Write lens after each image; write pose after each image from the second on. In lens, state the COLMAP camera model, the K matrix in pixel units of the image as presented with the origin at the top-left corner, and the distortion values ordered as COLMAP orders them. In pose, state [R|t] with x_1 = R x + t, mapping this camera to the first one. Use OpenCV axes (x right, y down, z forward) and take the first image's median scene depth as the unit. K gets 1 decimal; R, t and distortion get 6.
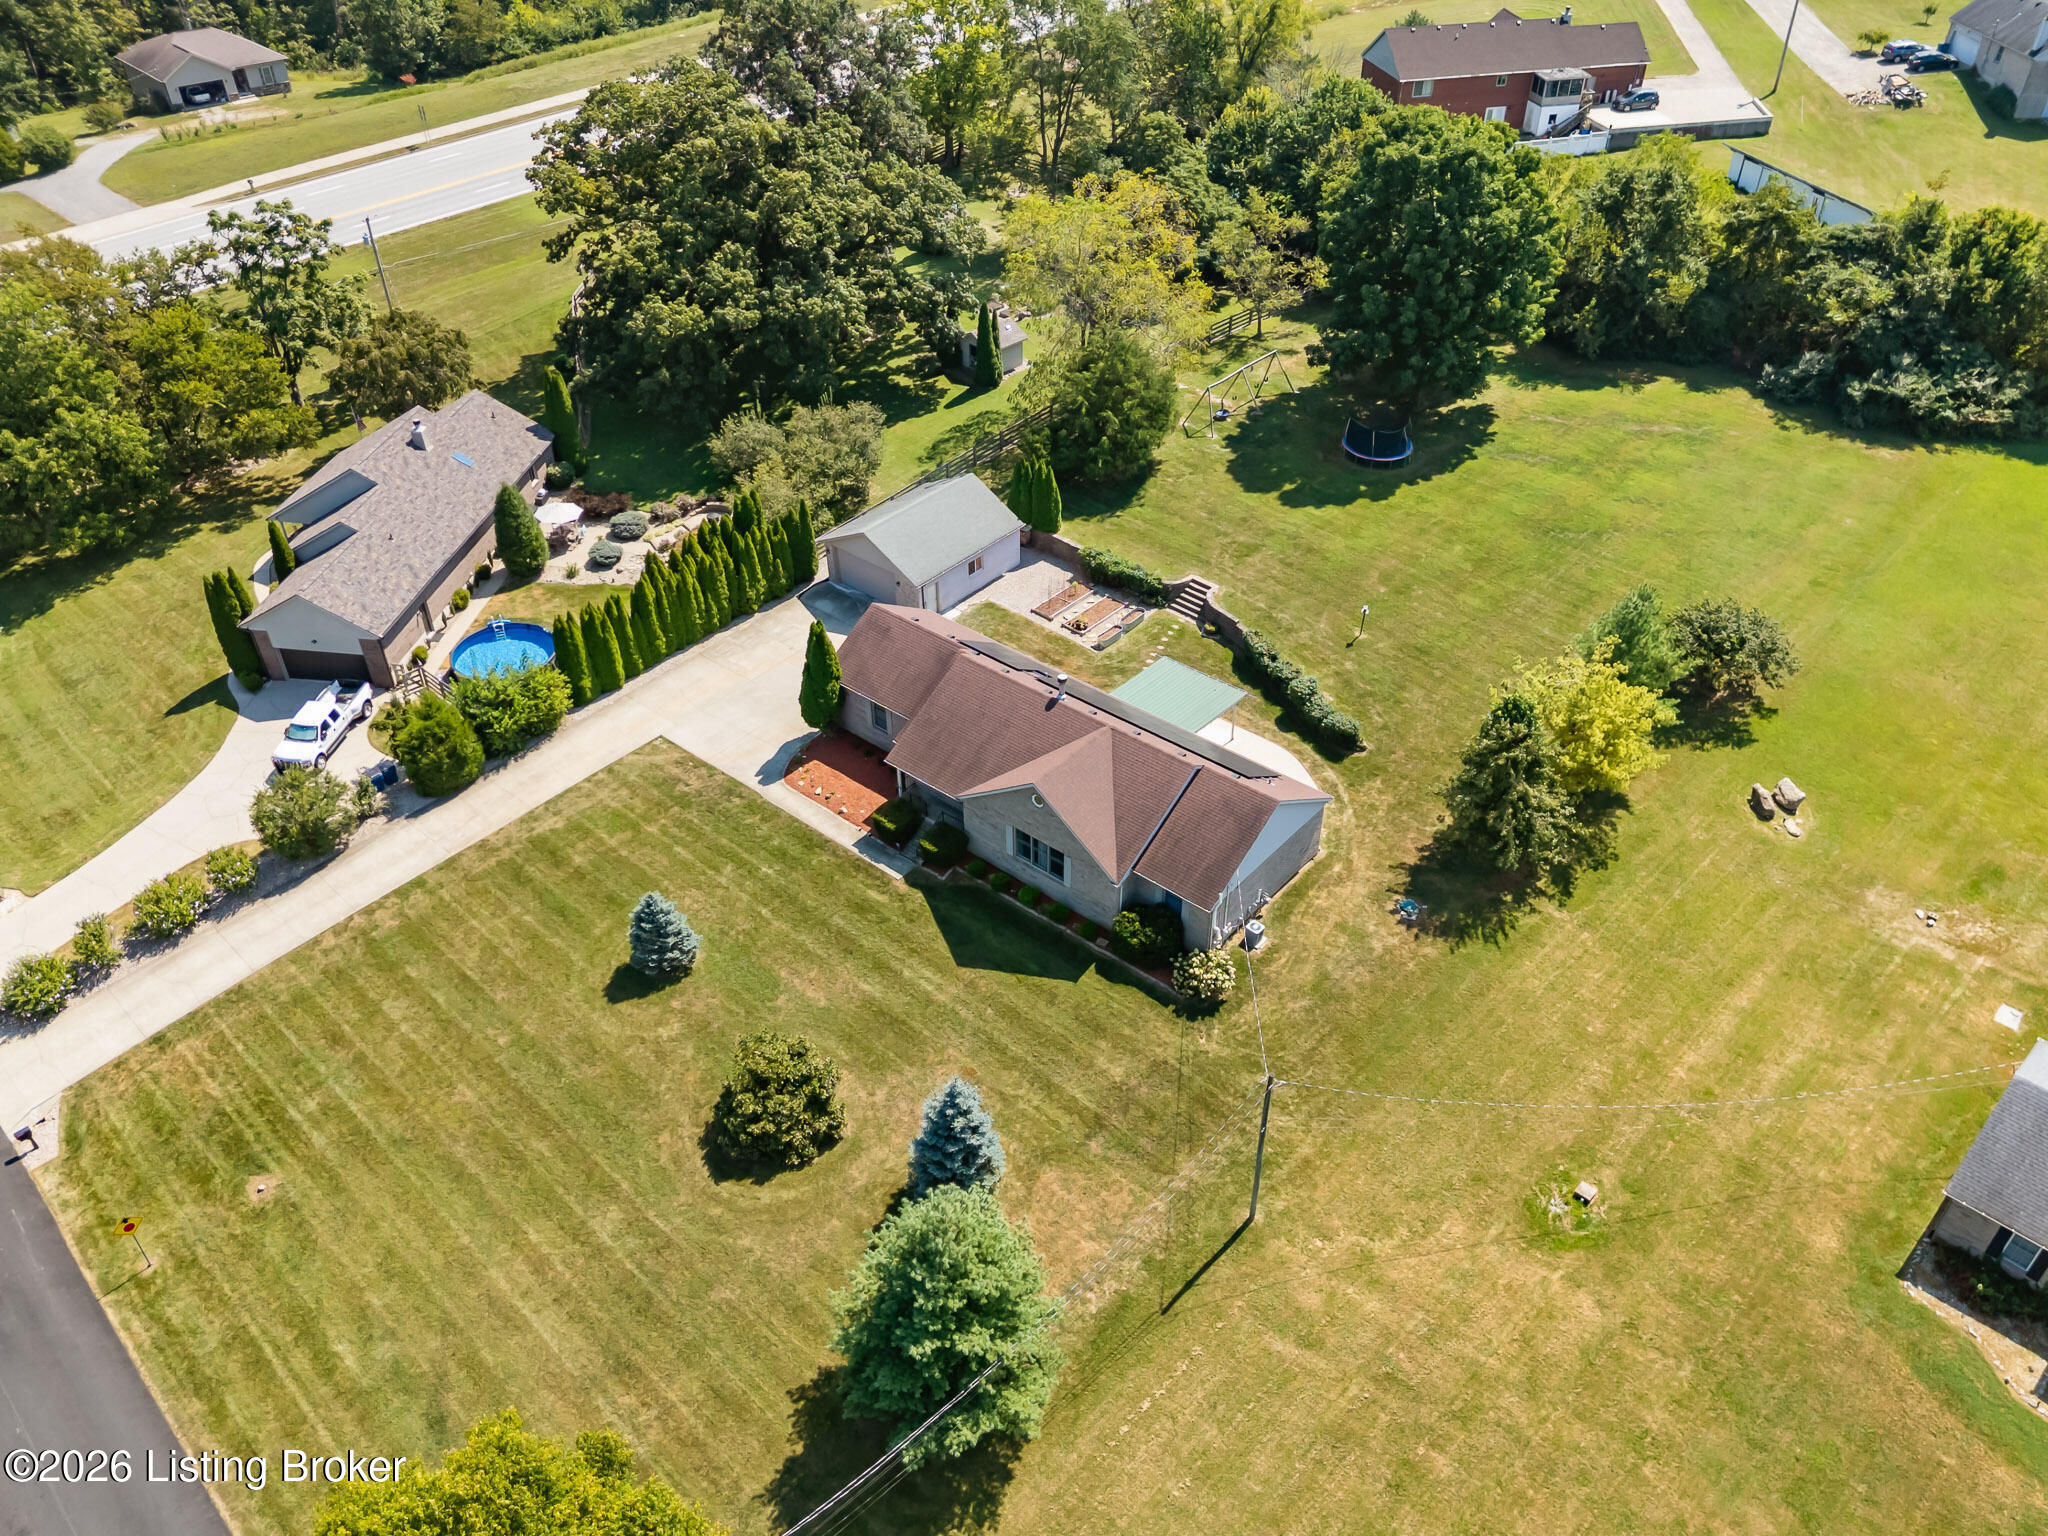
lens RADIAL K [[1518.9, 0, 1023.1], [0, 1518.9, 761.7], [0, 0, 1]] dist [0.084149, -0.087475]
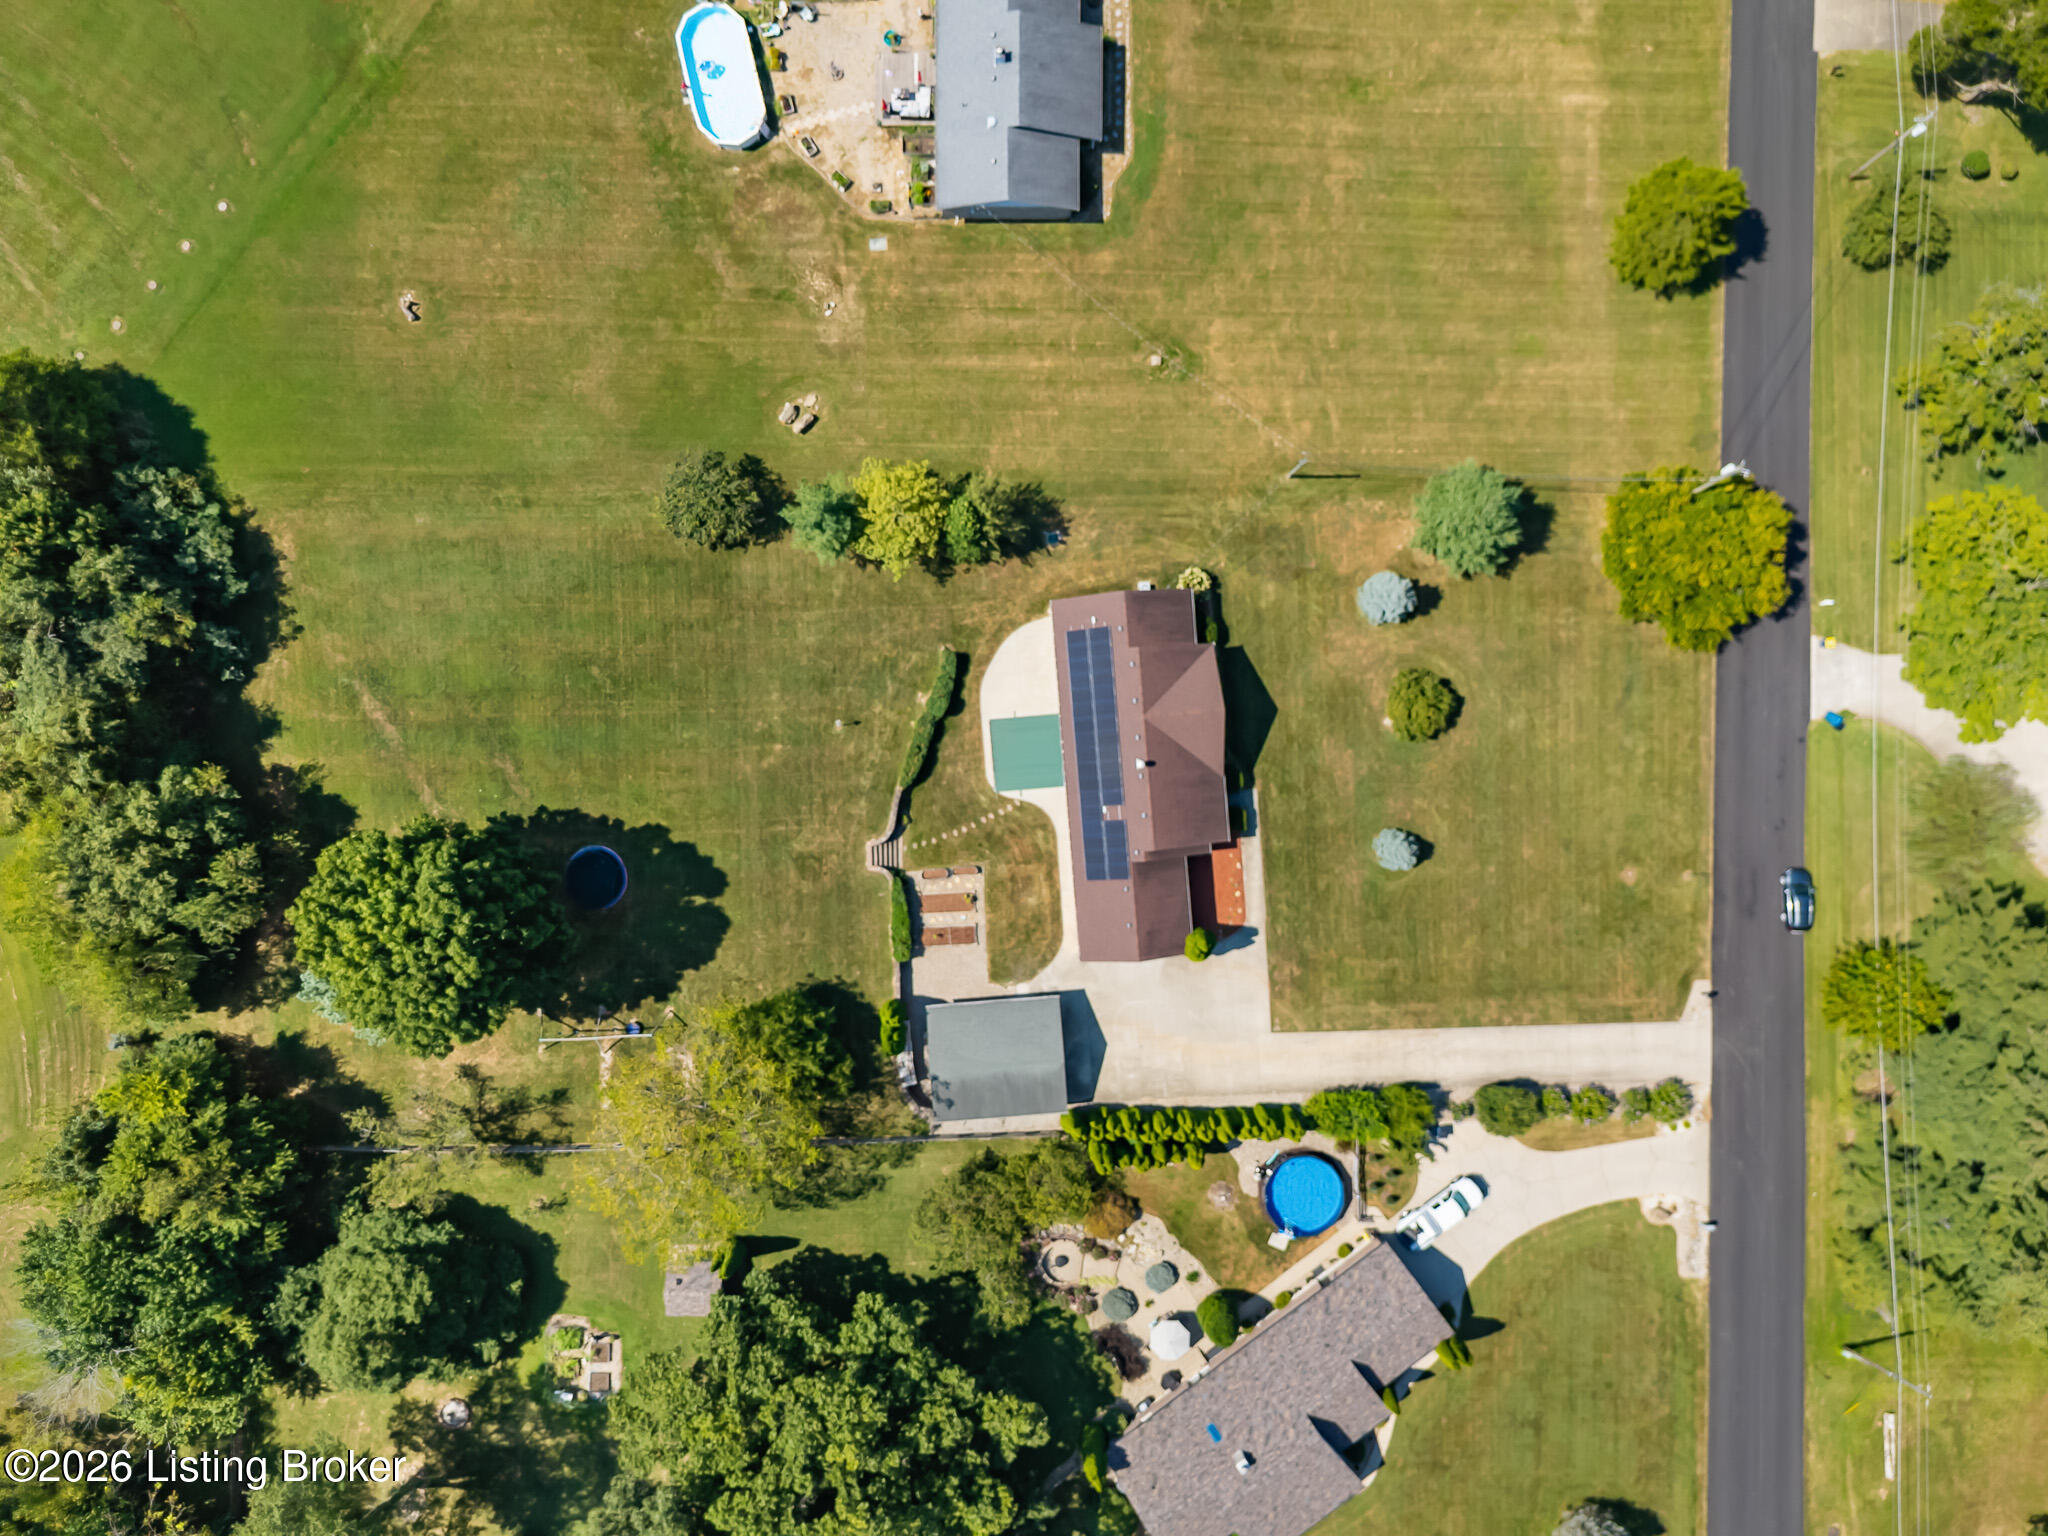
lens RADIAL K [[1518.9, 0, 1023.1], [0, 1518.9, 761.7], [0, 0, 1]] dist [0.084149, -0.087475]
pose [[-0.704217, -0.709953, -0.006708, 0.100604], [0.434639, -0.438560, 0.786609, -1.066431], [-0.561397, 0.551028, 0.617415, 0.139212]]
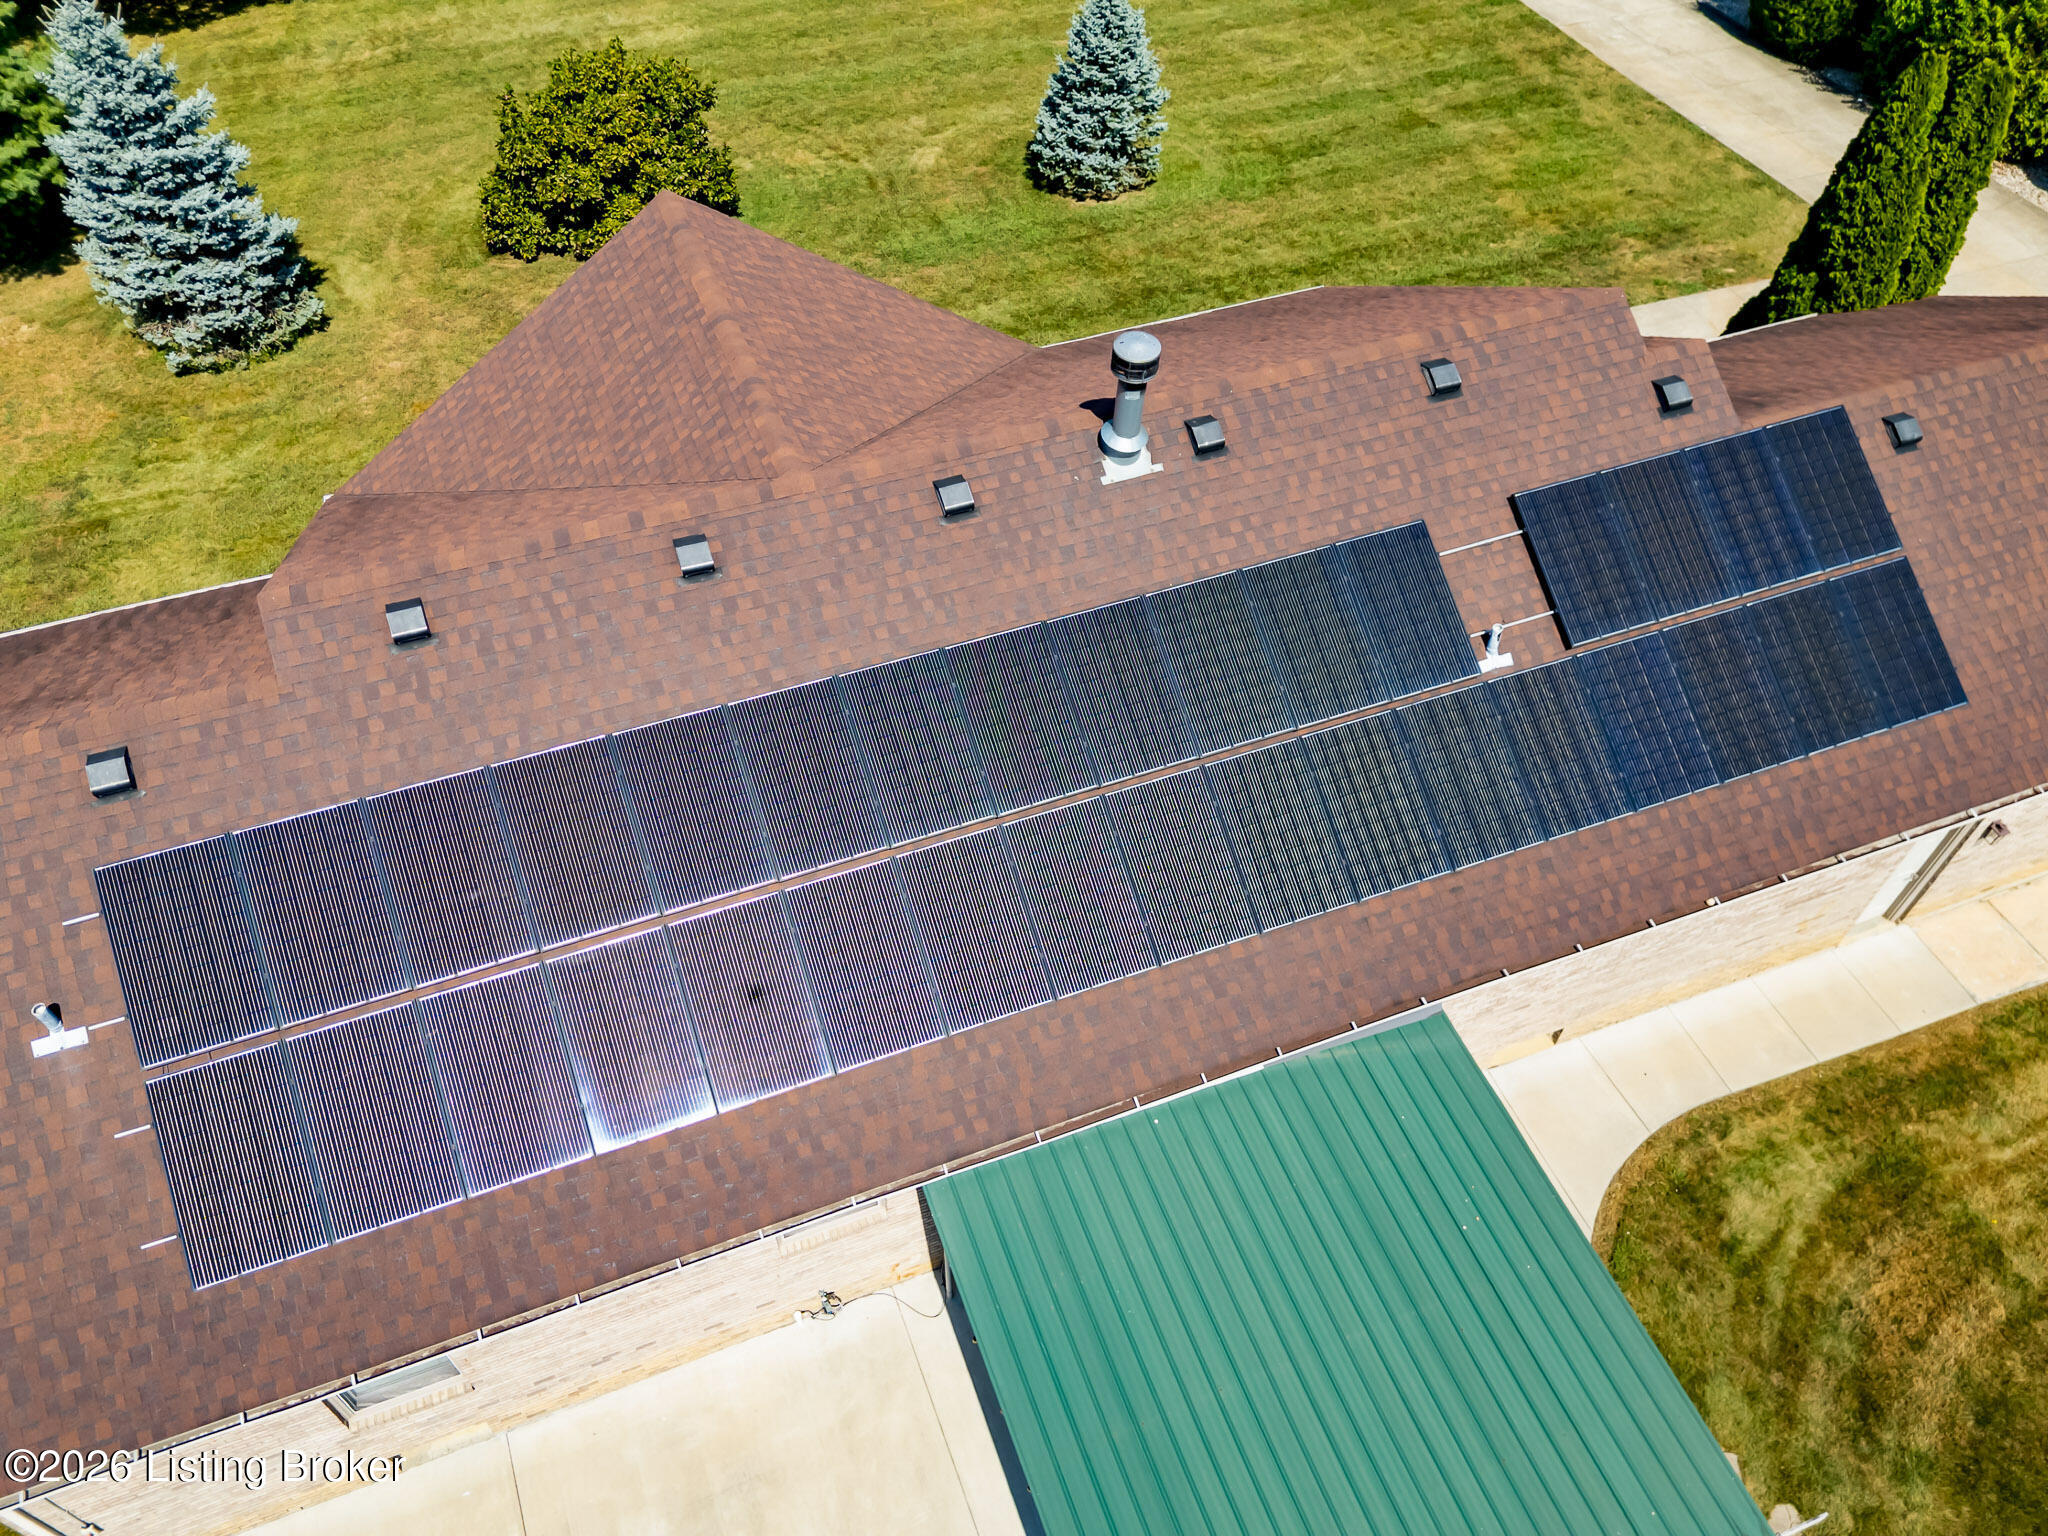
lens RADIAL K [[1525.9, 0, 1031.9], [0, 1525.9, 763.7], [0, 0, 1]] dist [0.066769, -0.060184]
pose [[-0.477780, 0.660102, -0.579649, 0.159454], [-0.547307, 0.292457, 0.784171, -0.162338], [0.687154, 0.691907, 0.221549, 0.839994]]
